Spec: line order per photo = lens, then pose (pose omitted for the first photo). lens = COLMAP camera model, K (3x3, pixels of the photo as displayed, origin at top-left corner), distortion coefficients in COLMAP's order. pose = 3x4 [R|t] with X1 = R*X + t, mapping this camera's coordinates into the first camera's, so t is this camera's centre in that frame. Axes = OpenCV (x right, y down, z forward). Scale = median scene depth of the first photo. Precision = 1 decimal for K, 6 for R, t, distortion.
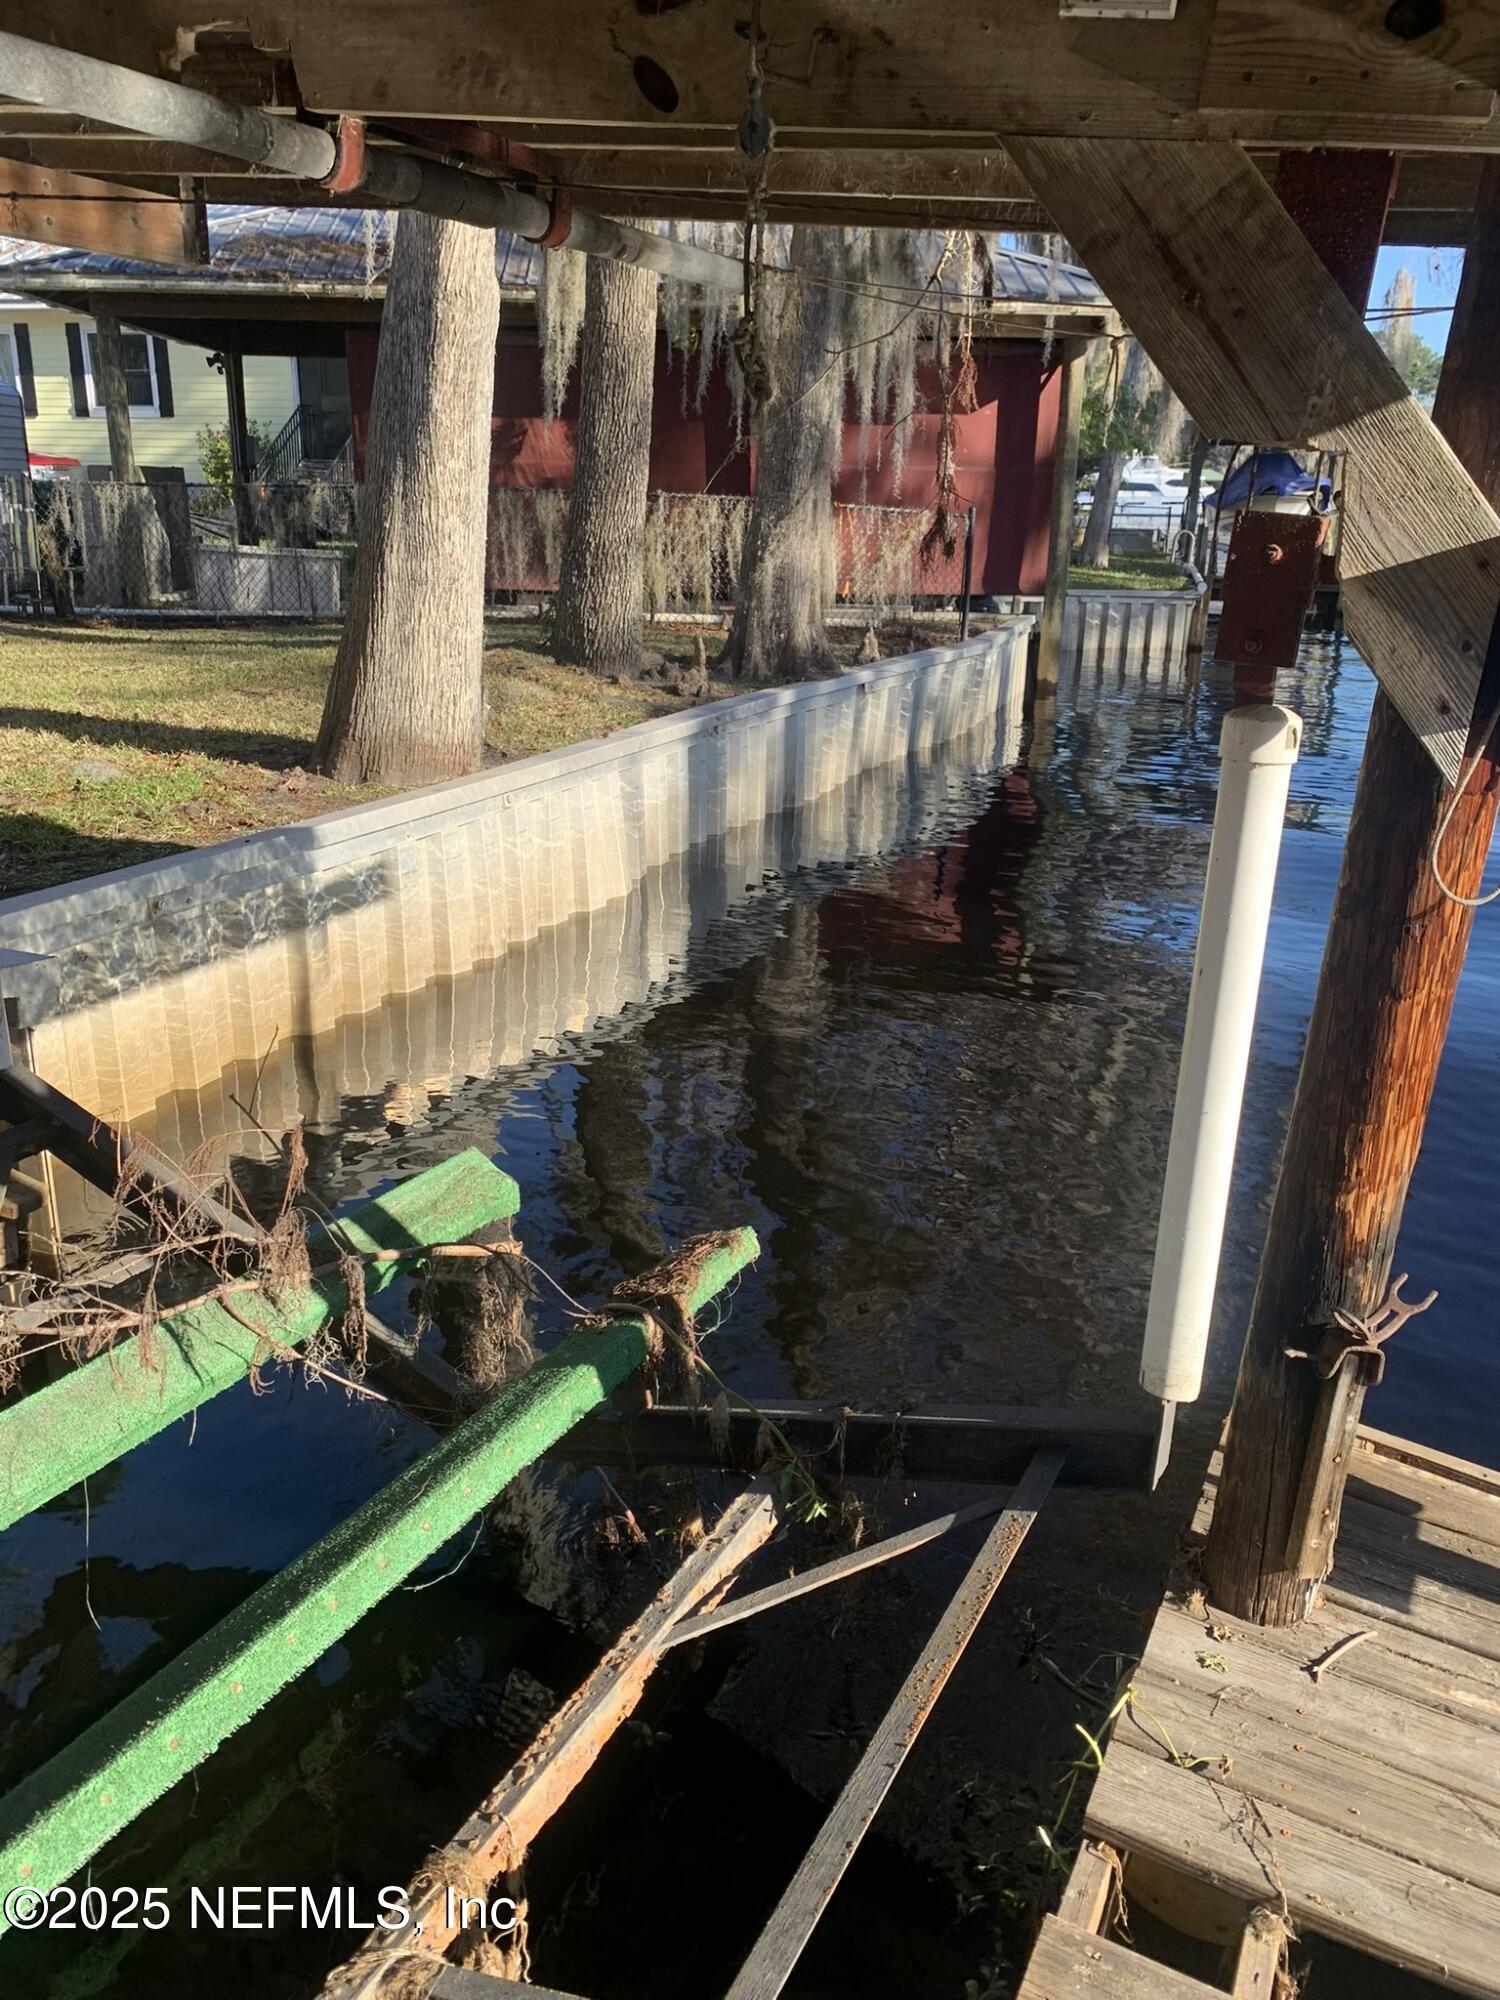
lens RADIAL K [[1518.9, 0, 747.7], [0, 1518.9, 1003.4], [0, 0, 1]] dist [0.000949, 0.009812]
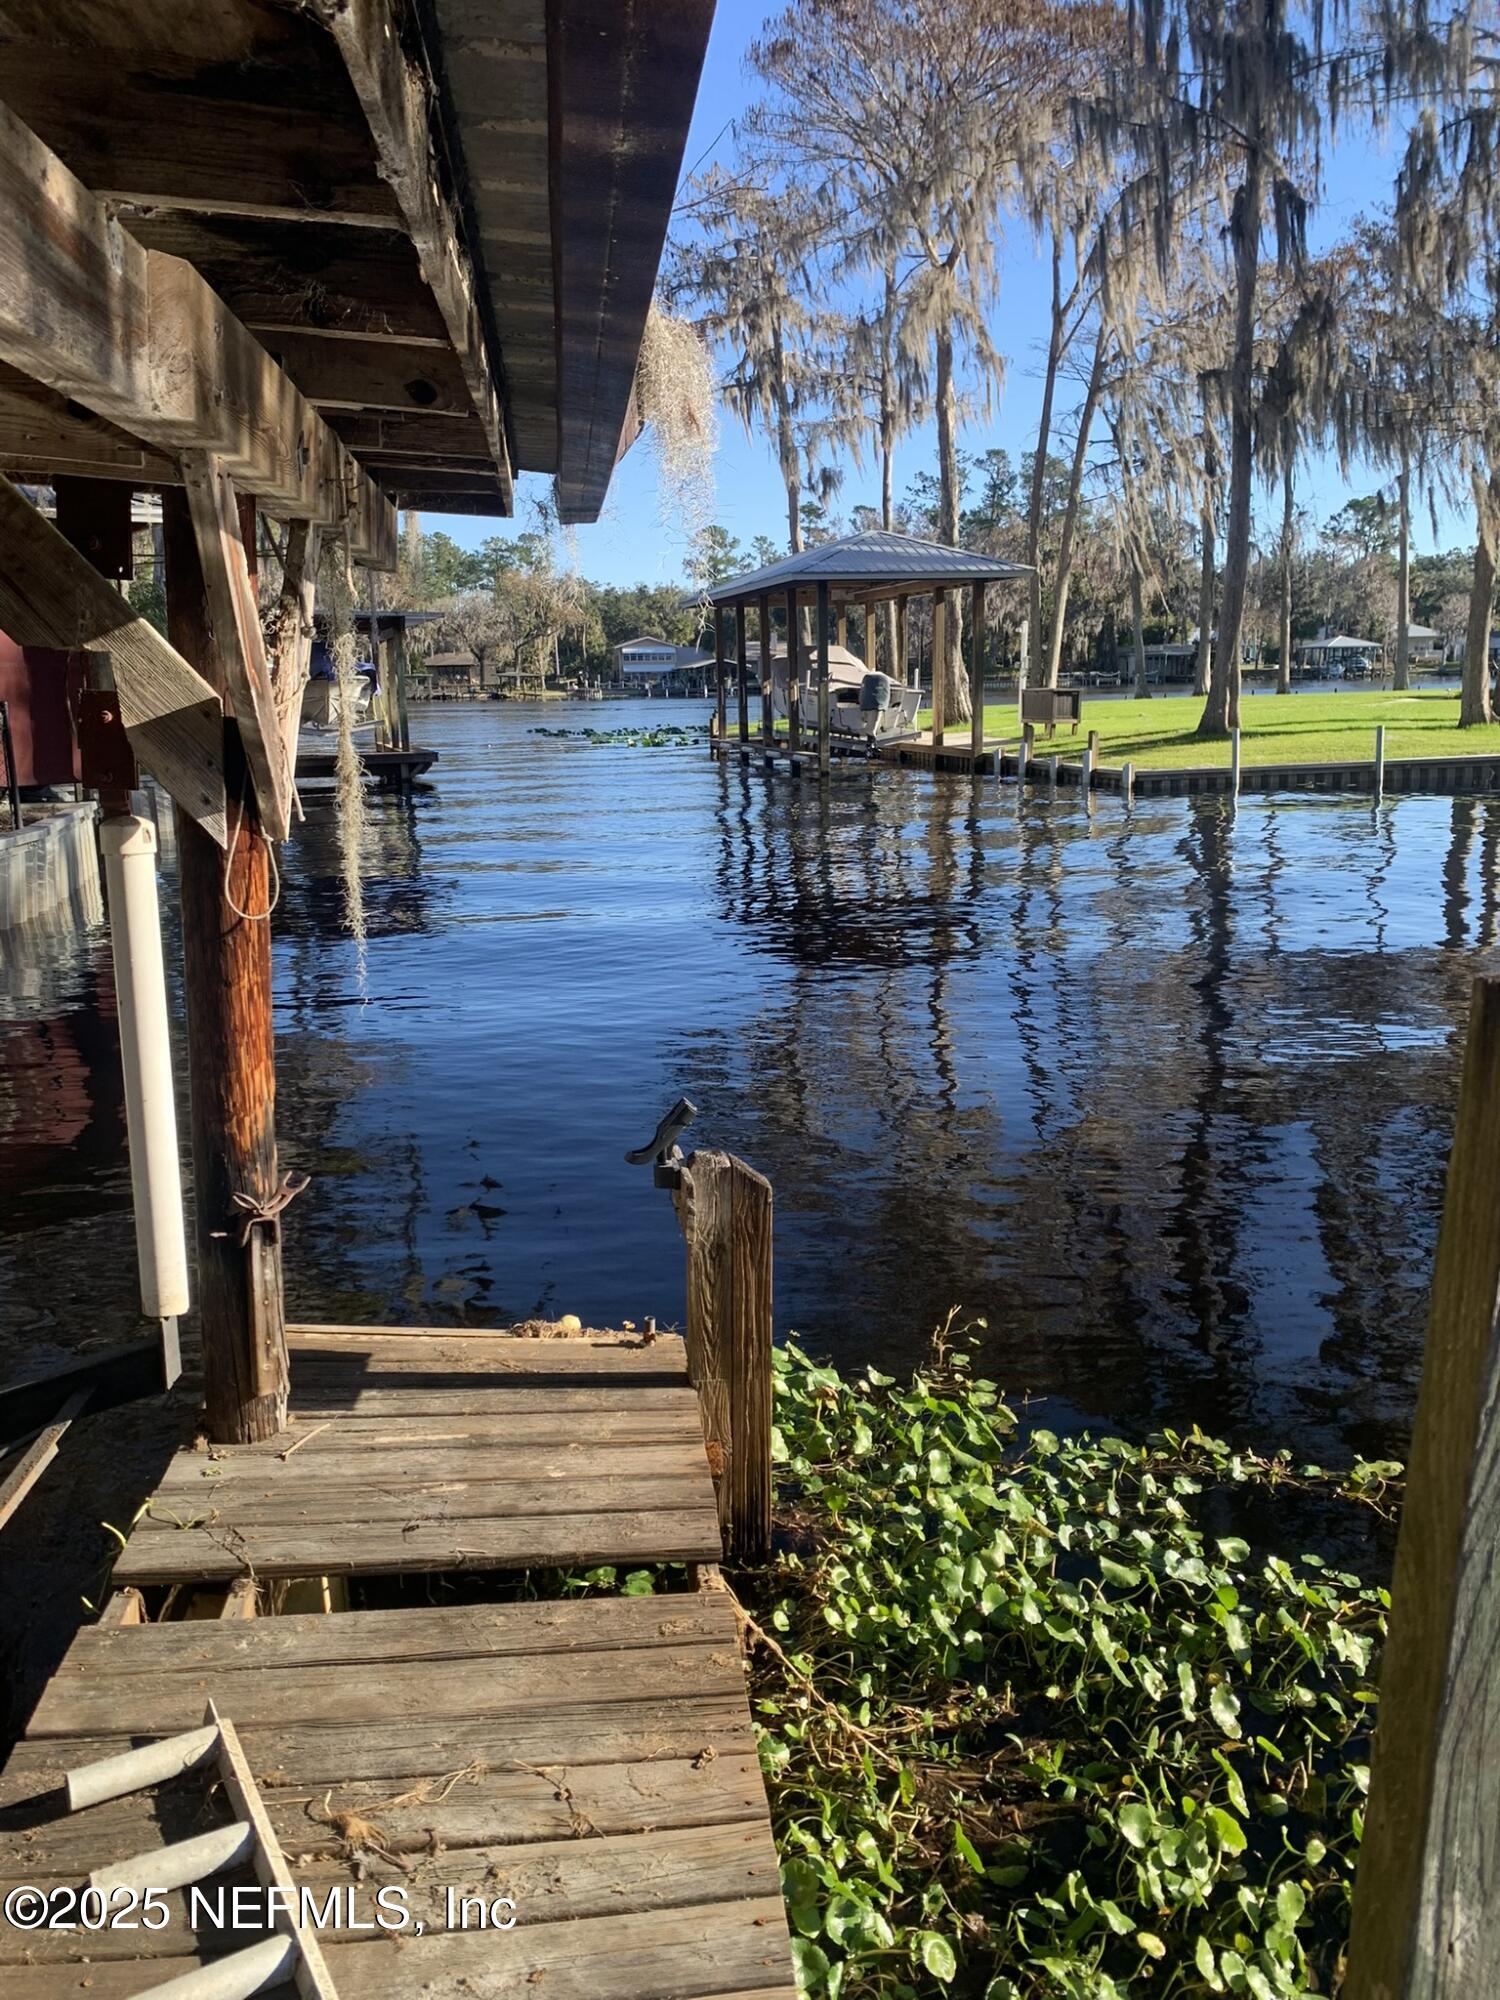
lens RADIAL K [[1518.9, 0, 752.4], [0, 1518.9, 1001.7], [0, 0, 1]] dist [0.000949, 0.009812]
pose [[0.840144, -0.147944, 0.521796, 0.053320], [0.206700, 0.976809, -0.055855, 0.187537], [-0.501431, 0.154782, 0.851240, -0.534123]]
